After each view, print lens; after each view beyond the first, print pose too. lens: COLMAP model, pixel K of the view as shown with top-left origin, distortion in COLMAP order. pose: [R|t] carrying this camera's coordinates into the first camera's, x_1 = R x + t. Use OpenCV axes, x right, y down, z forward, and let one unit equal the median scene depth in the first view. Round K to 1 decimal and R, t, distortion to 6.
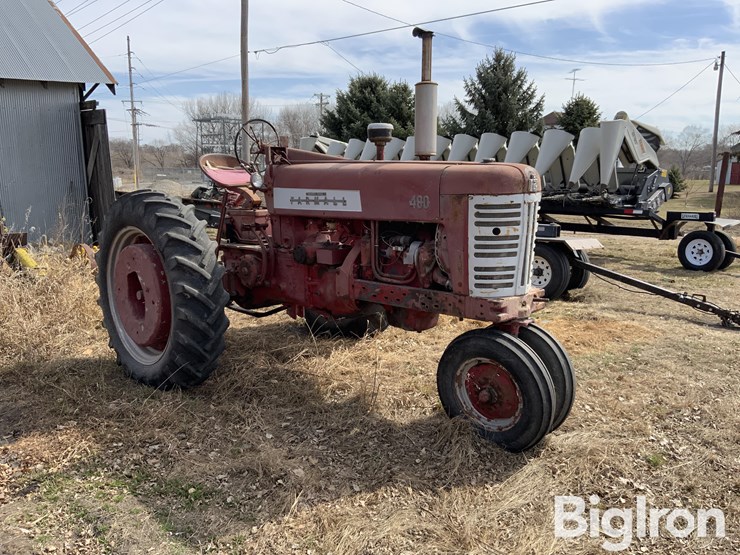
lens RADIAL K [[630.6, 0, 369.3], [0, 630.6, 274.9], [0, 0, 1]] dist [0.033867, -0.043613]
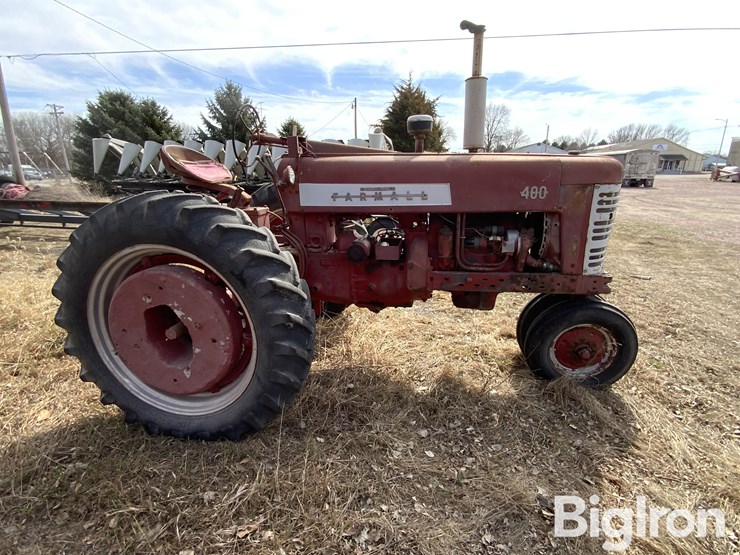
lens RADIAL K [[385.3, 0, 373.1], [0, 385.3, 275.7], [0, 0, 1]] dist [0.001659, -0.002588]
pose [[0.821227, -0.159614, 0.547823, -0.461871], [0.099928, 0.985472, 0.137328, -0.085023], [-0.561783, -0.058035, 0.825246, 0.551882]]
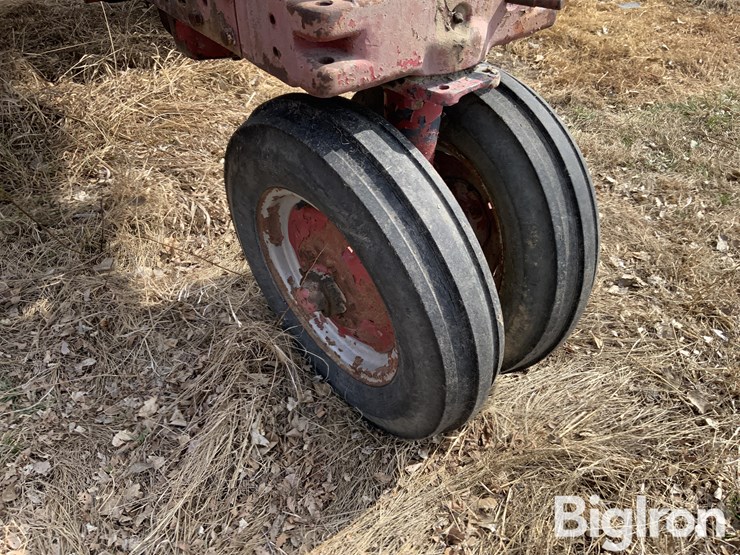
lens RADIAL K [[620.7, 0, 363.8], [0, 620.7, 296.4], [0, 0, 1]] dist [0.012838, -0.029041]
pose [[0.989690, 0.105749, -0.096594, 0.213675], [-0.037215, 0.841132, 0.539548, 0.005662], [0.138304, -0.530391, 0.836395, 0.630979]]
